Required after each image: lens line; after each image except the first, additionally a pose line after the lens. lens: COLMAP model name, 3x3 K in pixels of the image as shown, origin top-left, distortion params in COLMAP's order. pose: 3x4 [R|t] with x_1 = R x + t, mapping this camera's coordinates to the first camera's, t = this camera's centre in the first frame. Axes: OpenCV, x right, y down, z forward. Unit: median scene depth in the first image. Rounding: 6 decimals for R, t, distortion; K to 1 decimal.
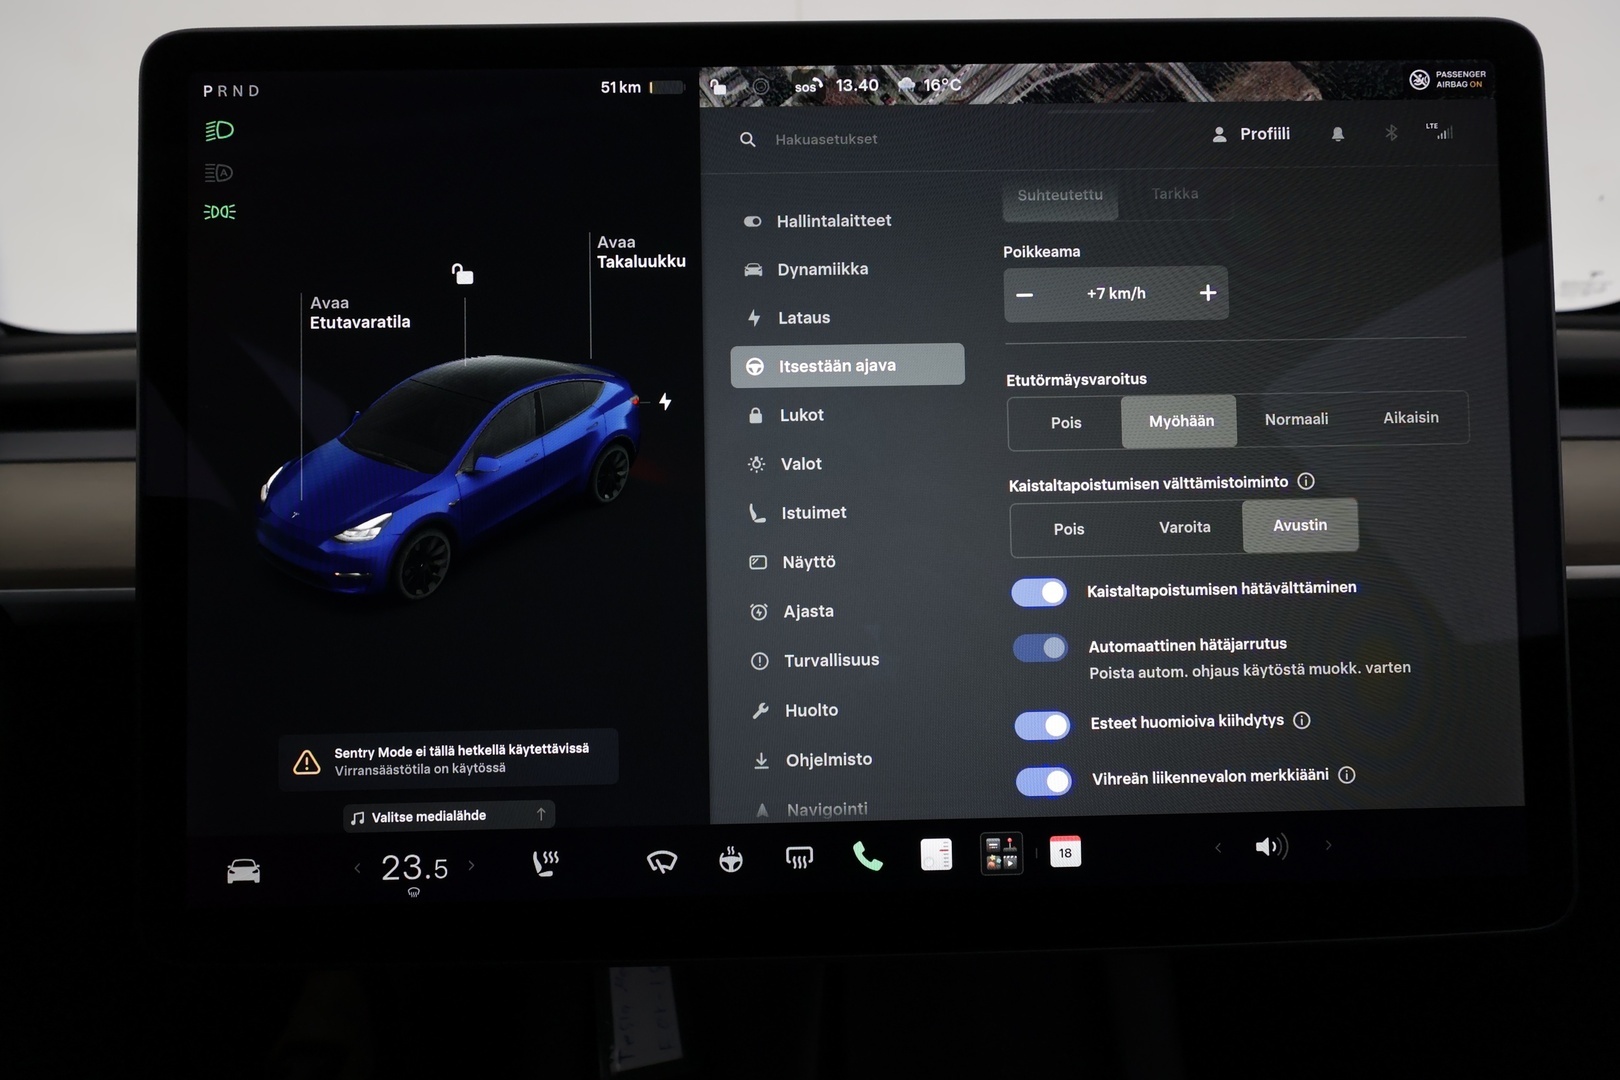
lens RADIAL K [[746.0, 0, 813.8], [0, 746.0, 534.2], [0, 0, 1]] dist [-0.000141, -0.000532]
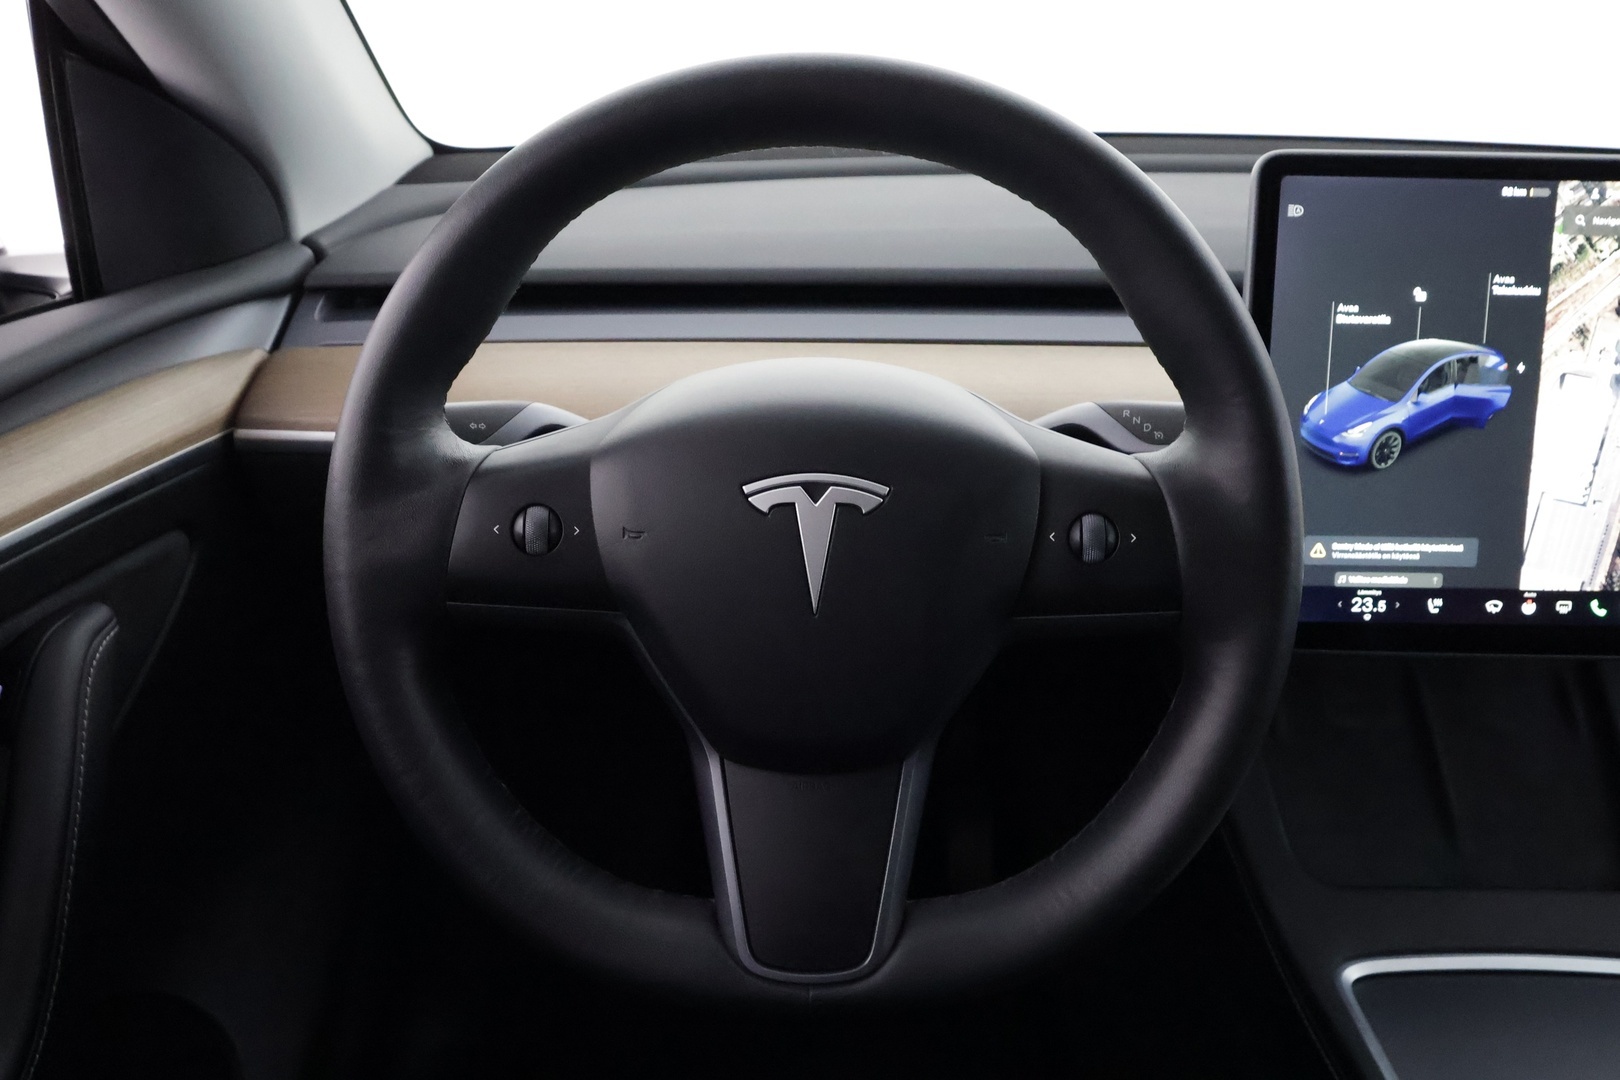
lens RADIAL K [[1245.1, 0, 807.6], [0, 1245.1, 529.2], [0, 0, 1]] dist [-0.002300, -0.000764]
pose [[0.999380, 0.035204, 0.001068, -1.984867], [-0.034919, 0.986442, 0.160351, -0.217217], [0.004591, -0.160289, 0.987059, -2.160999]]
